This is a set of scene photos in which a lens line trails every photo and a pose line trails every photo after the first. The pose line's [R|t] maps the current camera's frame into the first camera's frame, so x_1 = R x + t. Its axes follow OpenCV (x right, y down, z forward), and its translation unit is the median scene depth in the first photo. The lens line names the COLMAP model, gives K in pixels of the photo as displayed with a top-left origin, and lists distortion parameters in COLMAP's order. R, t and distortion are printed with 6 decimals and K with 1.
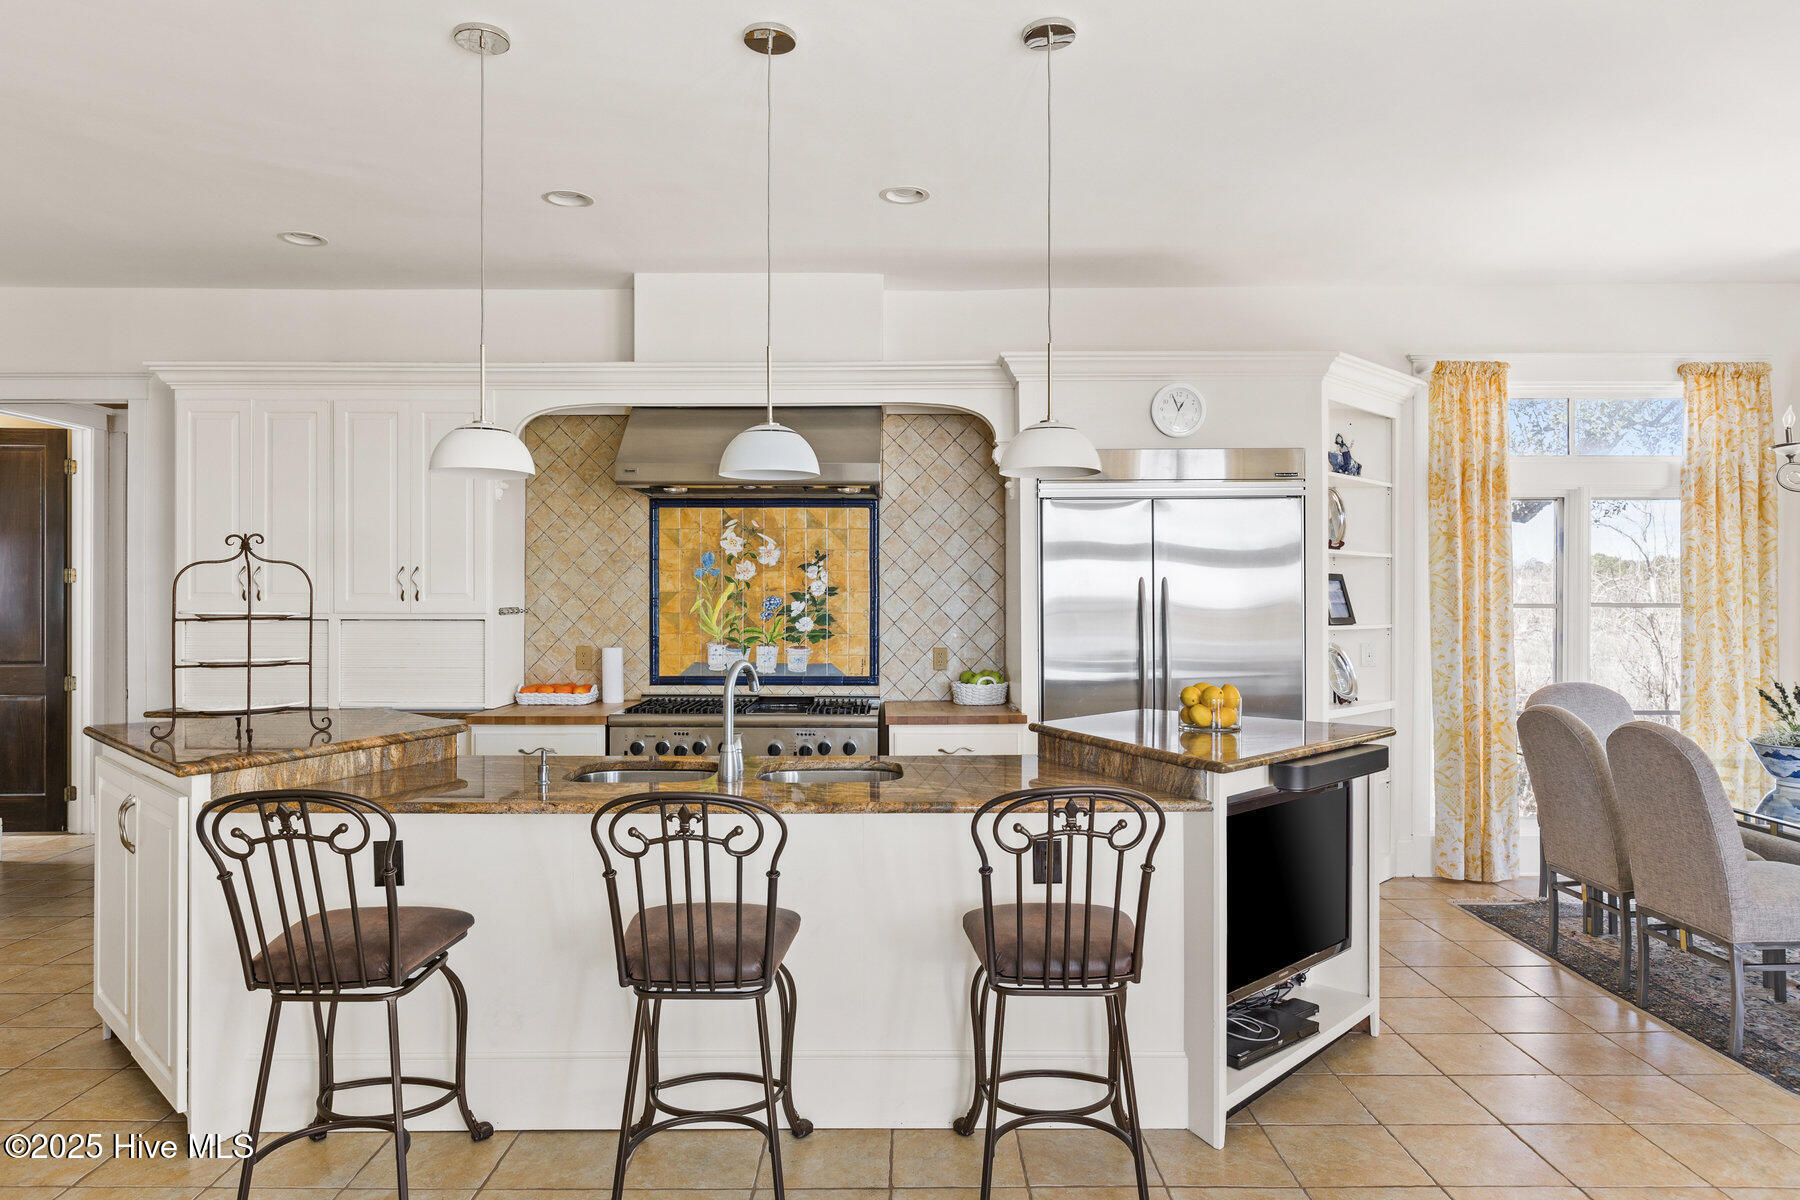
lens RADIAL K [[1183.4, 0, 897.4], [0, 1183.4, 596.6], [0, 0, 1]] dist [-0.002700, 0.000902]
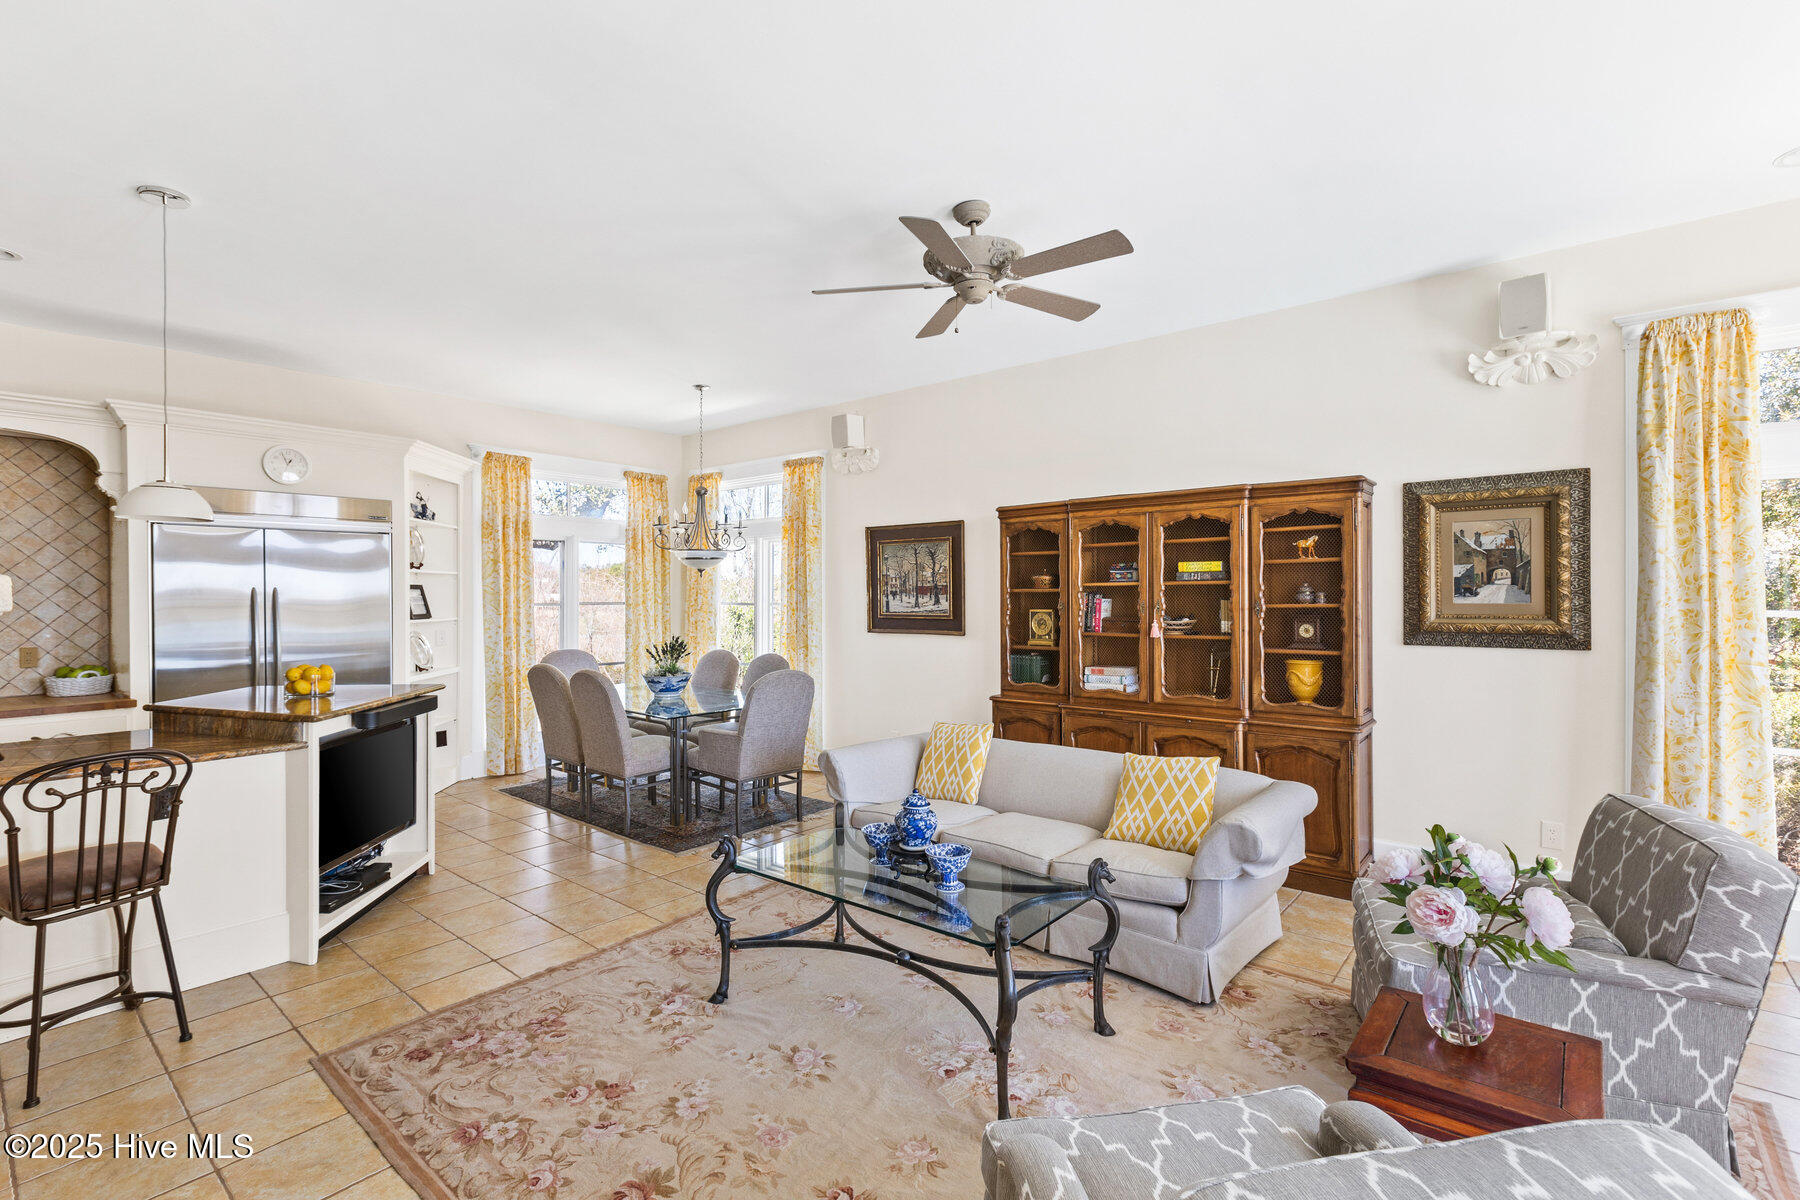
lens RADIAL K [[813.6, 0, 899.5], [0, 813.6, 593.4], [0, 0, 1]] dist [0.000591, 0.000382]
pose [[0.644954, -0.000495, 0.764221, -0.023593], [-0.001402, 0.999997, 0.001831, -0.011628], [-0.764220, -0.002252, 0.644952, -0.137807]]
